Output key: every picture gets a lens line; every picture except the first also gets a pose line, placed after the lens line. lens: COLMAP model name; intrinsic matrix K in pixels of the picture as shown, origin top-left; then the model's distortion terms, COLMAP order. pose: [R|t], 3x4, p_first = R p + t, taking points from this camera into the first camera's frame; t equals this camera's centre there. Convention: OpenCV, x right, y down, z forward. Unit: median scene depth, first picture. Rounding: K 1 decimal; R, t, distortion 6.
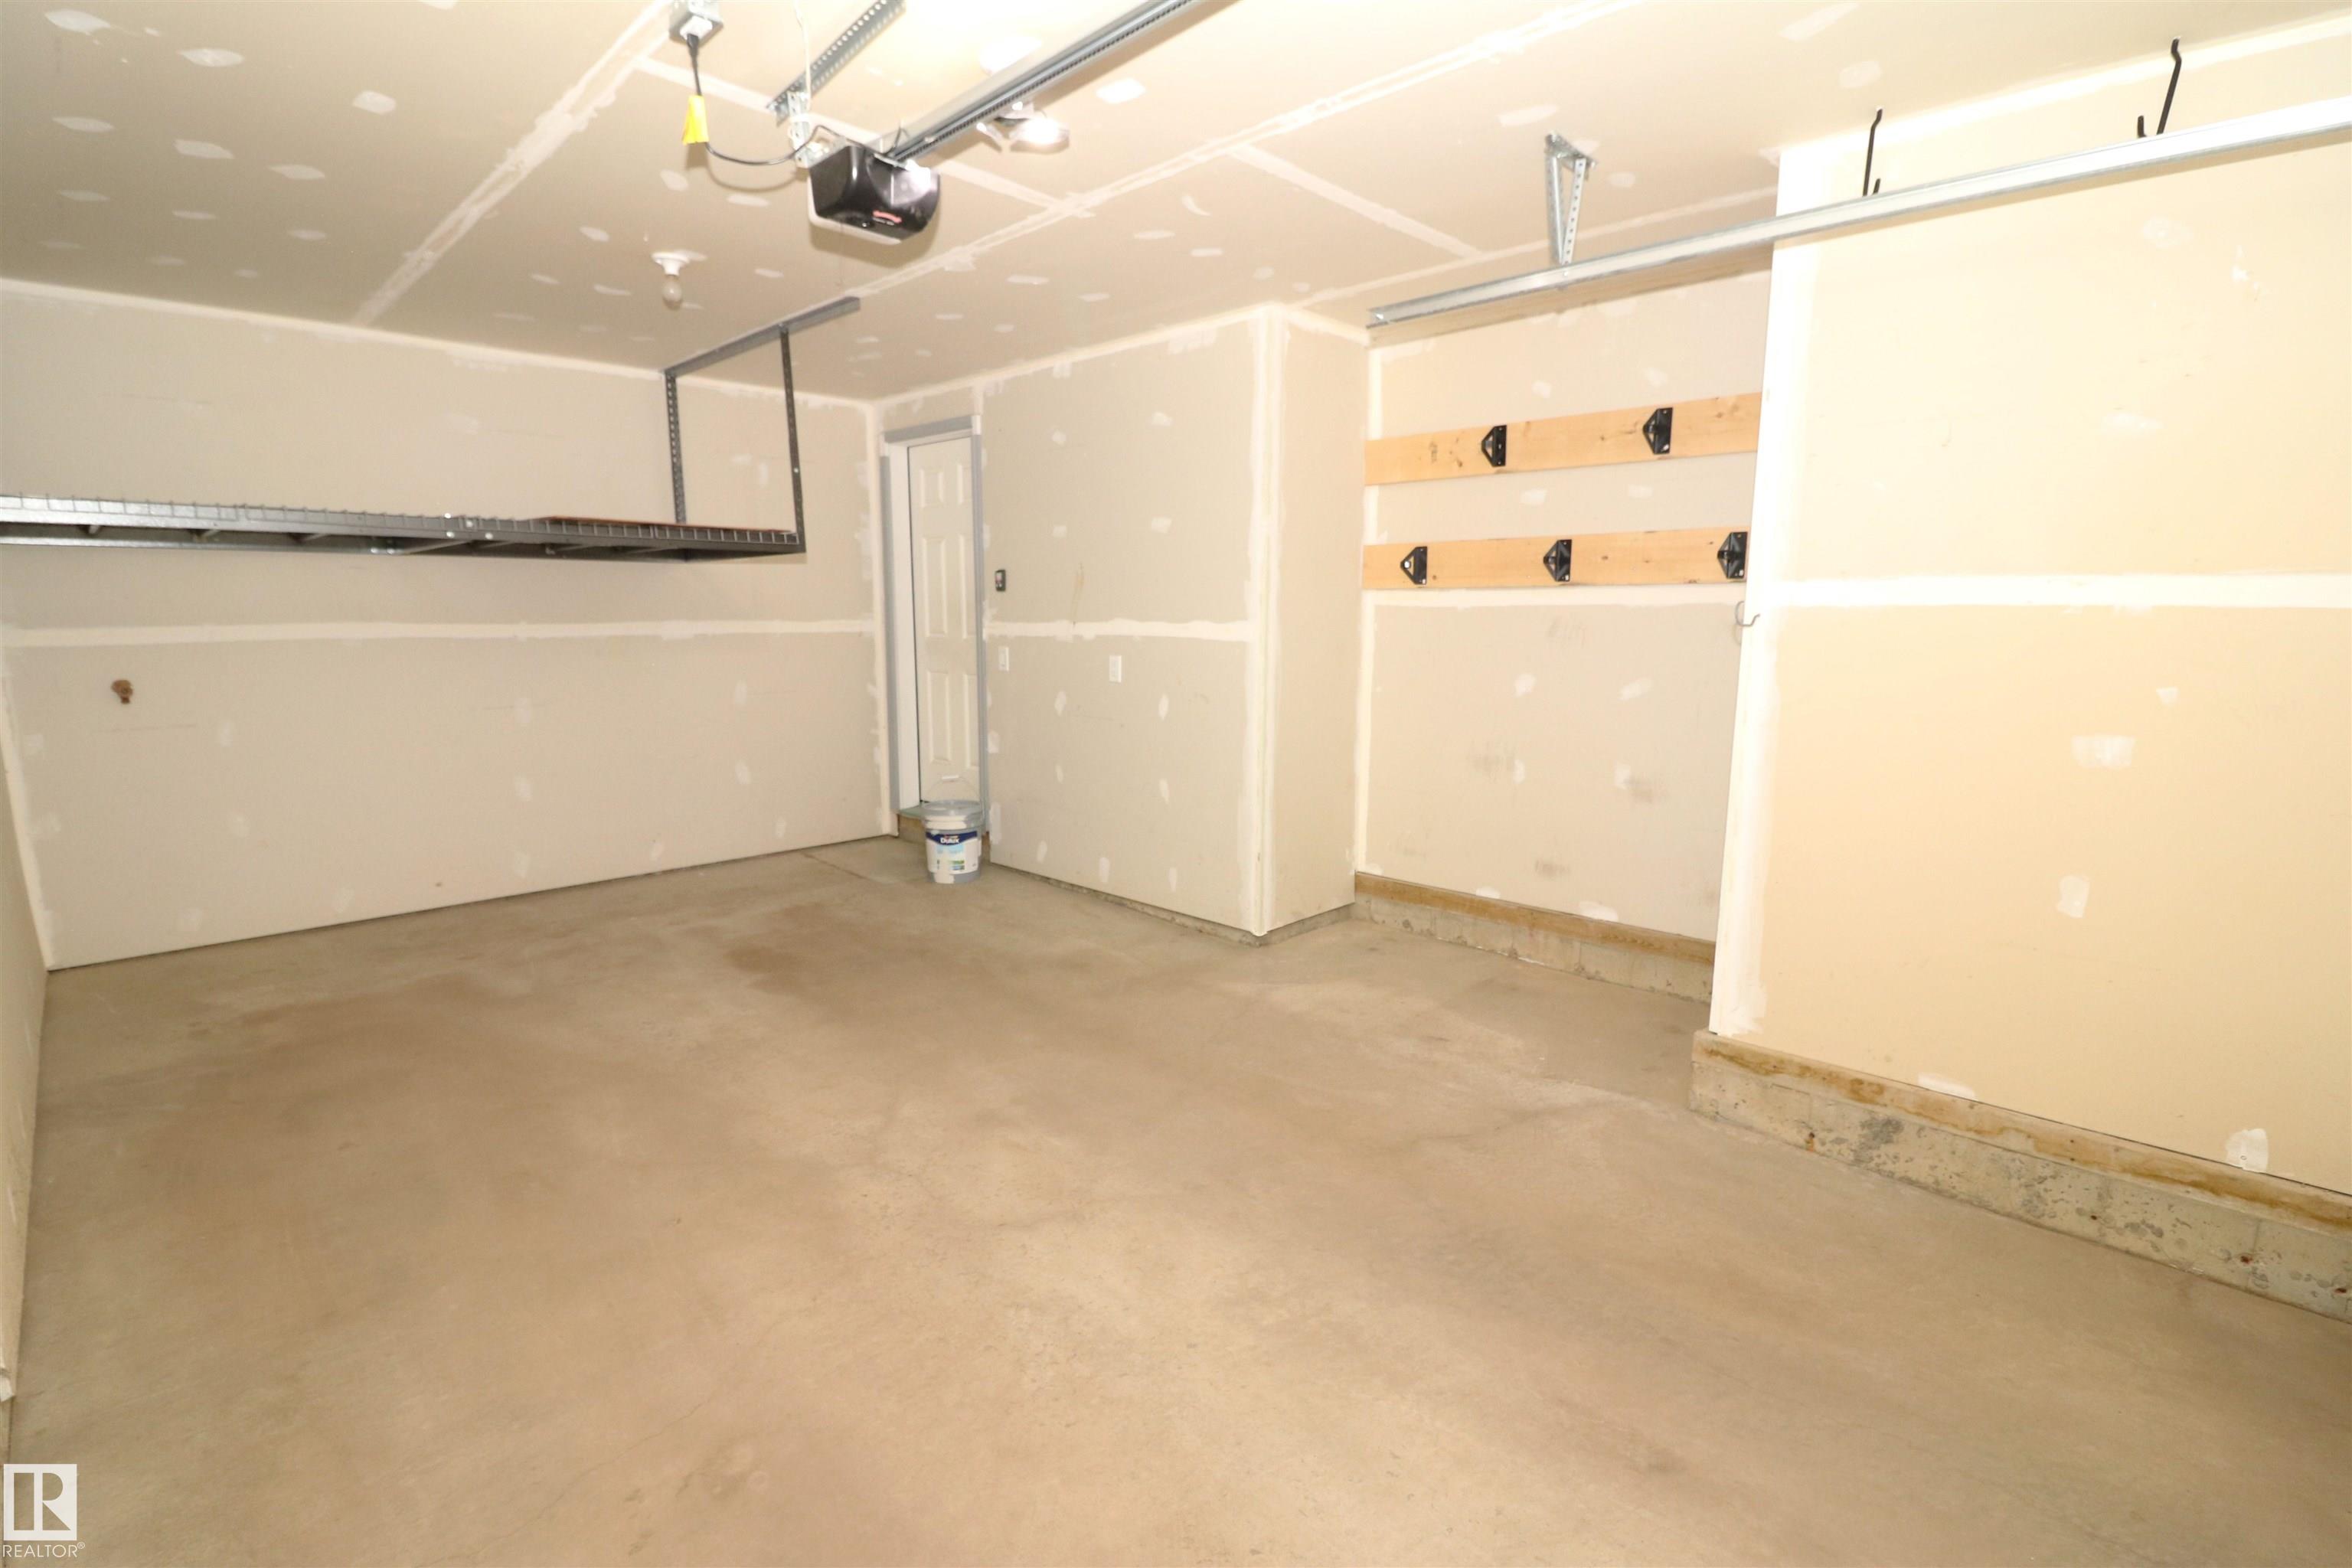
lens RADIAL K [[1090.4, 0, 1165.5], [0, 1090.4, 787.3], [0, 0, 1]] dist [-0.001483, -0.010572]
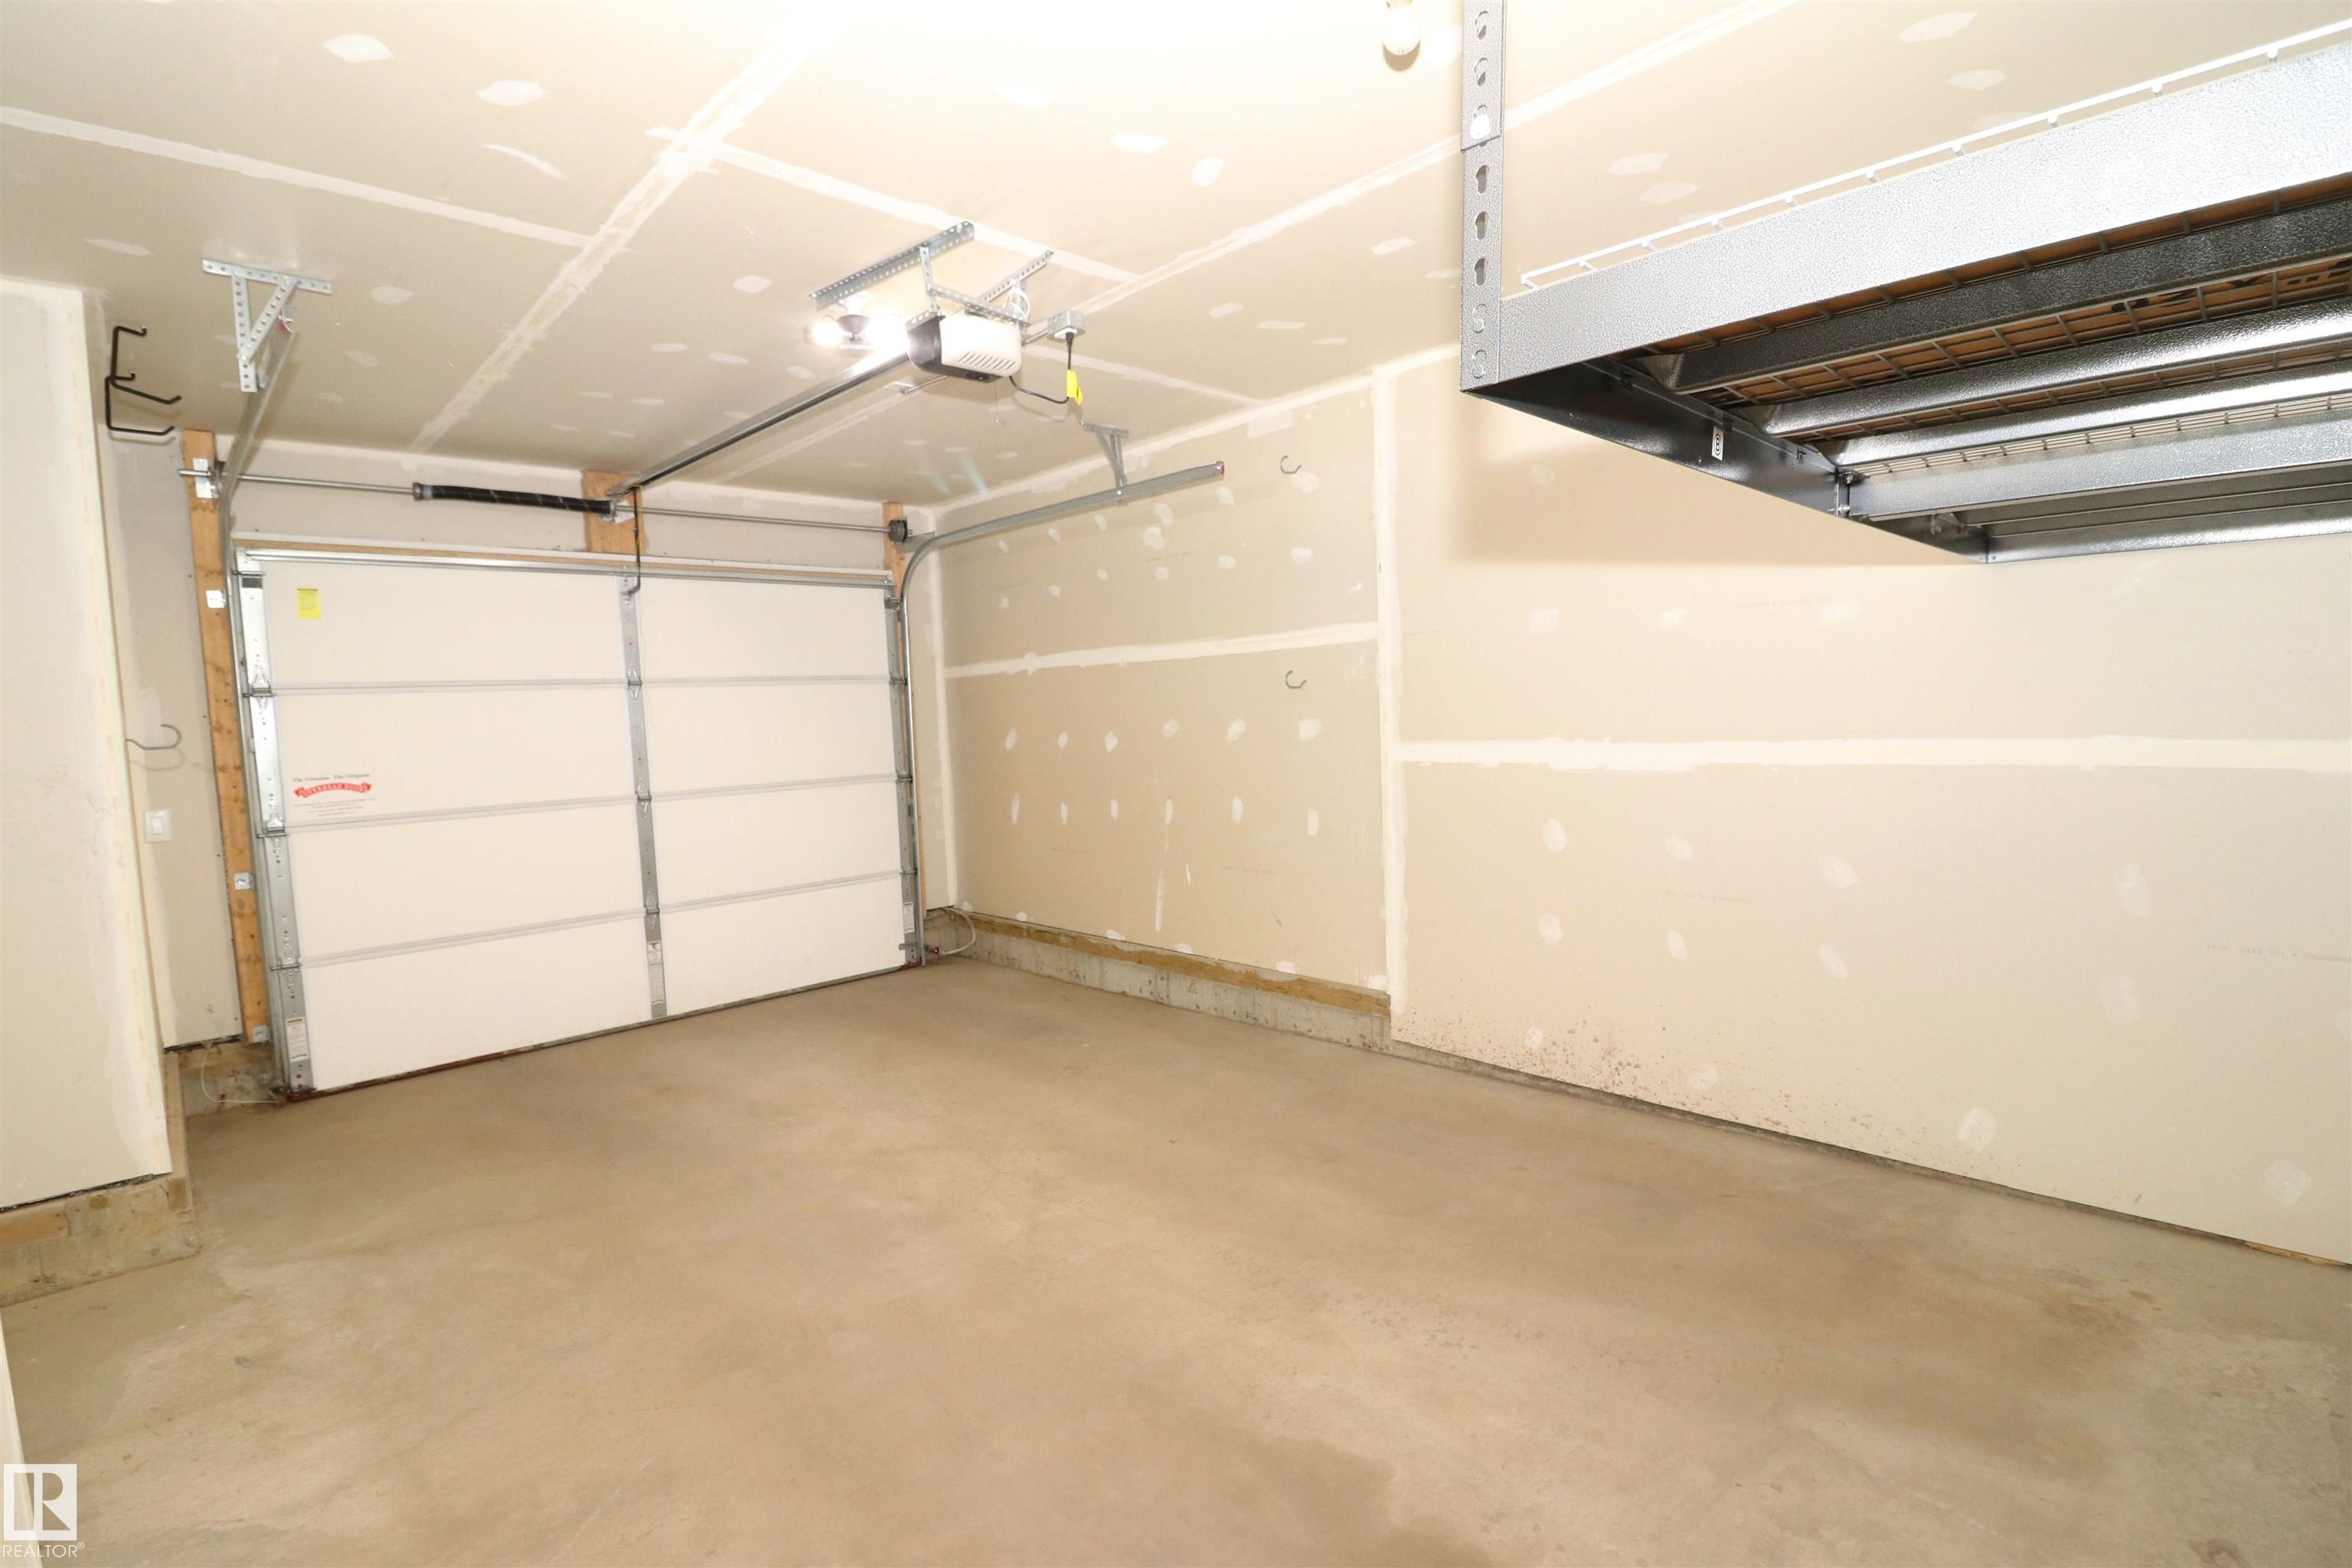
lens RADIAL K [[1090.4, 0, 1165.5], [0, 1090.4, 787.3], [0, 0, 1]] dist [-0.001483, -0.010572]
pose [[-0.998699, 0.034901, 0.037171, -0.393759], [0.042747, 0.970504, 0.237265, -0.274464], [-0.027793, 0.238545, -0.970734, 1.726731]]
